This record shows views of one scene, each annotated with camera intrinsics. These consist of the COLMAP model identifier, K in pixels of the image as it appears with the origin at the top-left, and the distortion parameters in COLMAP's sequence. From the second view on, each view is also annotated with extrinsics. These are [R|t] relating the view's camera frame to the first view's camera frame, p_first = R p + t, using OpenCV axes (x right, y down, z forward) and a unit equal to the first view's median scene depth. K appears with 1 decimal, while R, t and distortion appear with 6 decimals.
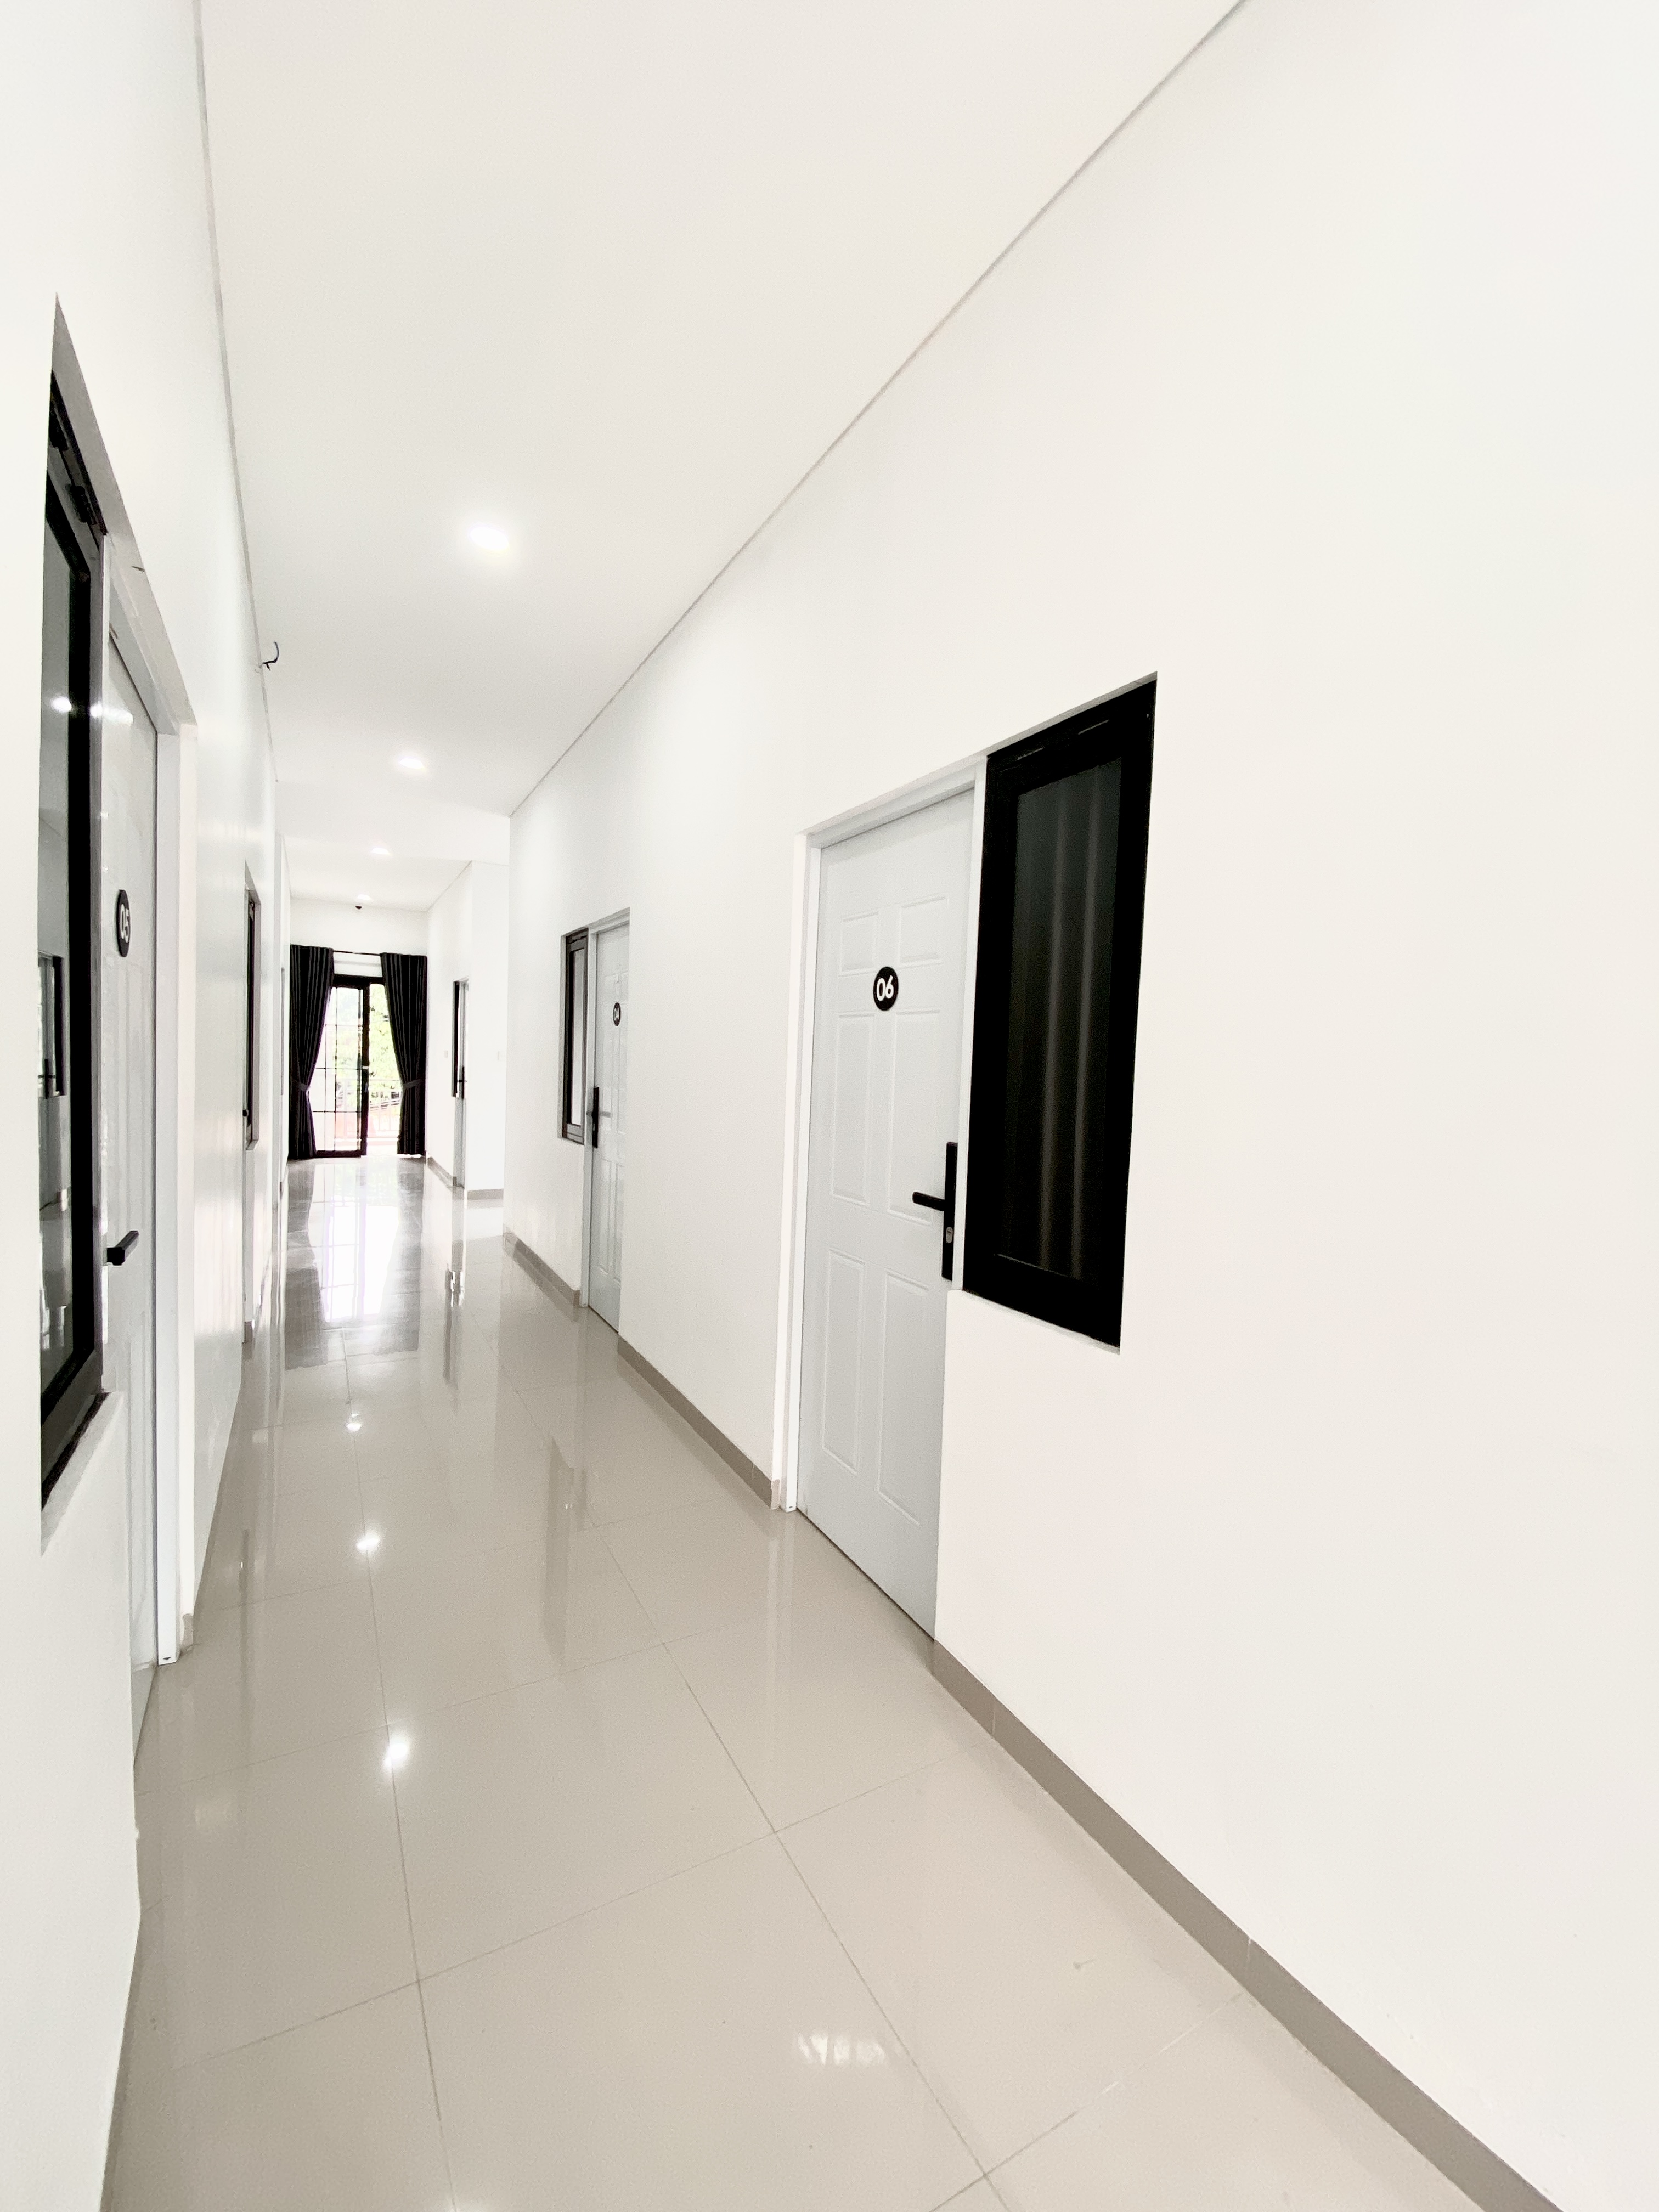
lens RADIAL K [[904.3, 0, 829.5], [0, 904.3, 1106.0], [0, 0, 1]] dist [0.000046, -0.000141]
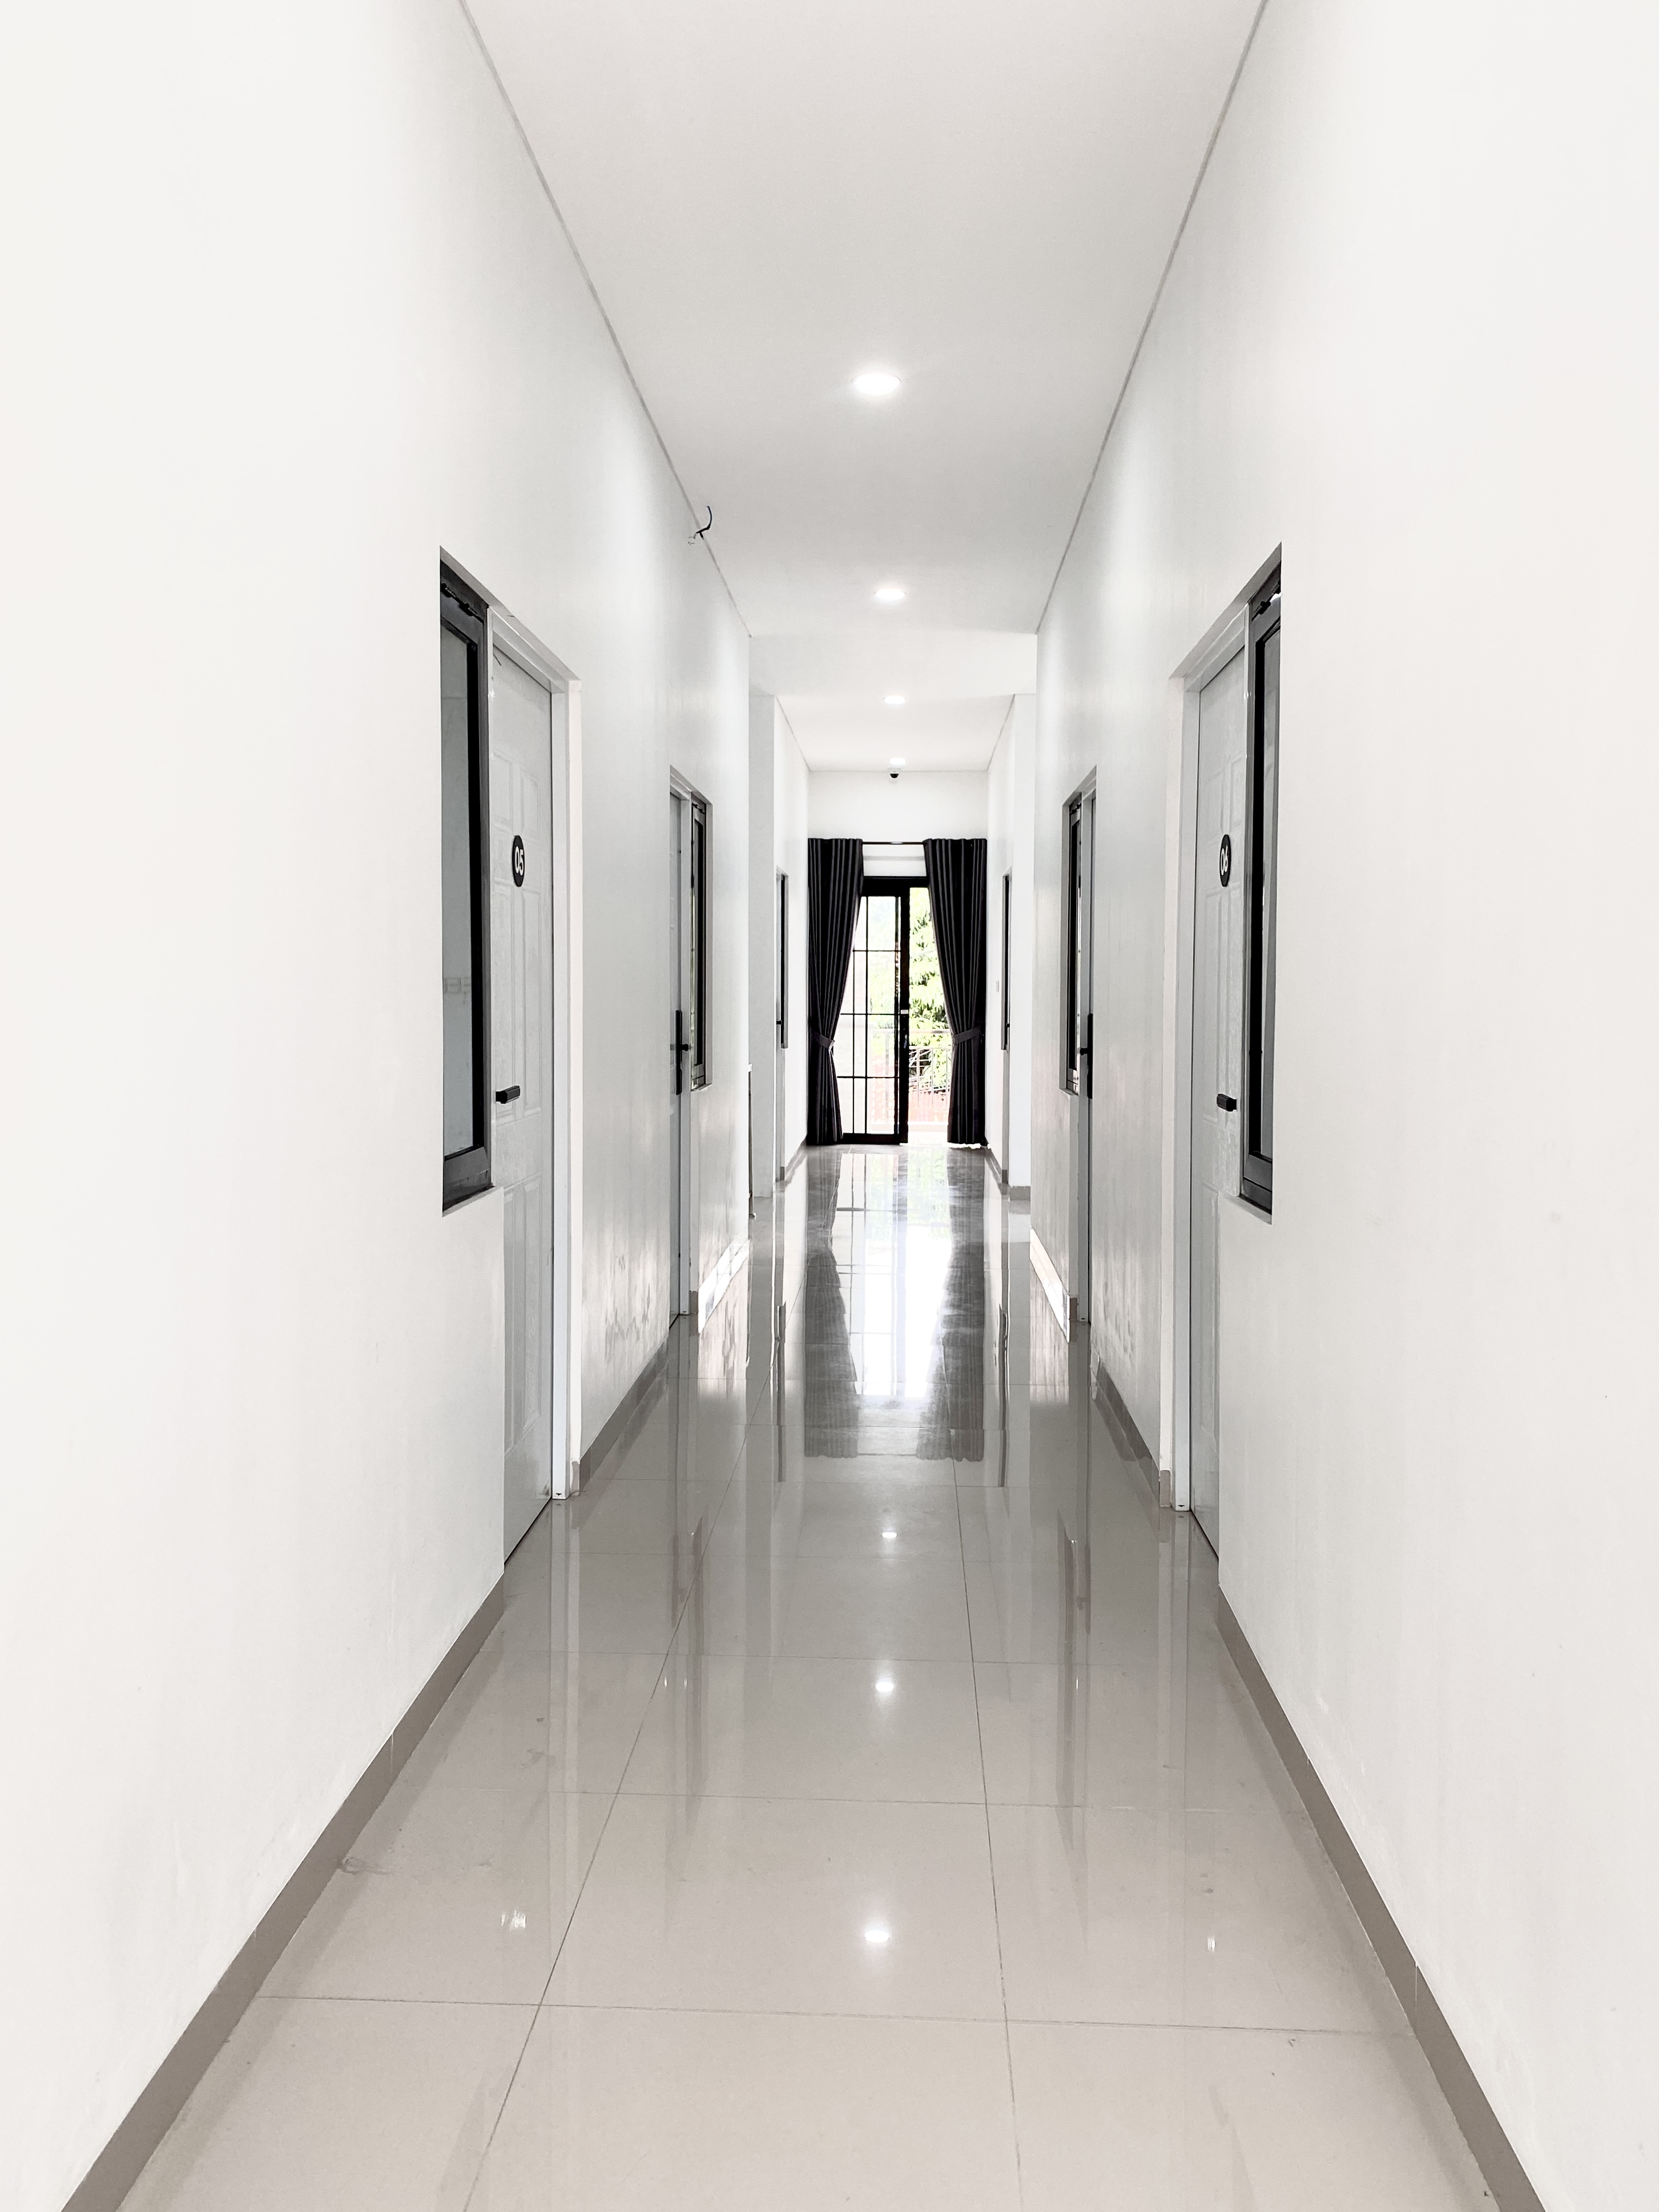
lens RADIAL K [[1775.6, 0, 833.0], [0, 1775.6, 1034.1], [0, 0, 1]] dist [0.081235, 0.000135]
pose [[0.843839, -0.020611, -0.536201, 0.151562], [0.001330, 0.999339, -0.036321, 0.022016], [0.536595, 0.029936, 0.843309, -0.142438]]
